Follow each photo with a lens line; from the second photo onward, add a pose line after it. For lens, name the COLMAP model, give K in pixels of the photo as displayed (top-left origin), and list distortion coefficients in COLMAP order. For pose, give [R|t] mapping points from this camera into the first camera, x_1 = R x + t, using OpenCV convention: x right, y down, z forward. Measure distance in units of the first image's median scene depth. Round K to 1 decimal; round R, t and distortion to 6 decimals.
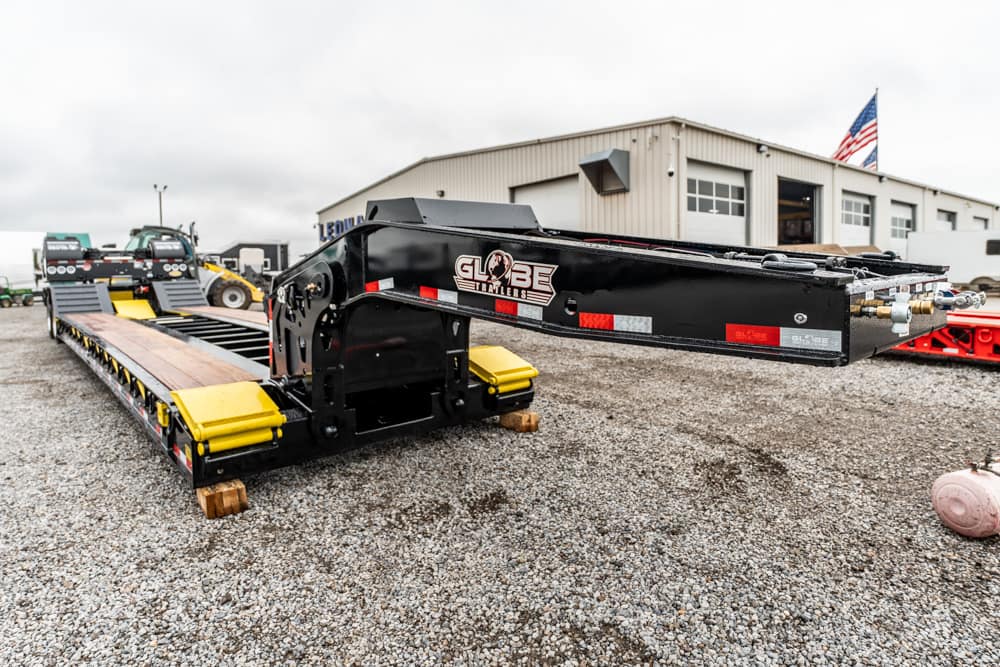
lens RADIAL K [[593.9, 0, 504.5], [0, 593.9, 297.2], [0, 0, 1]] dist [-0.002543, -0.000681]
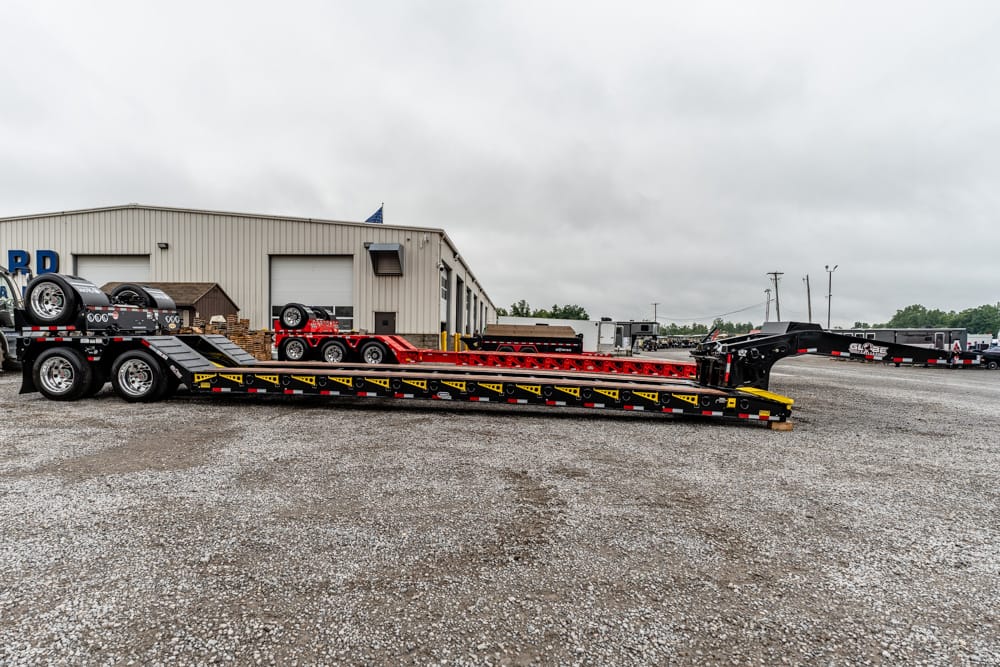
lens RADIAL K [[550.9, 0, 472.9], [0, 550.9, 329.3], [0, 0, 1]] dist [-0.001406, 0.000394]
pose [[0.671350, 0.042849, 0.739901, -0.888369], [-0.005023, 0.998567, -0.053271, 0.008103], [-0.741124, 0.032047, 0.670603, 0.090091]]
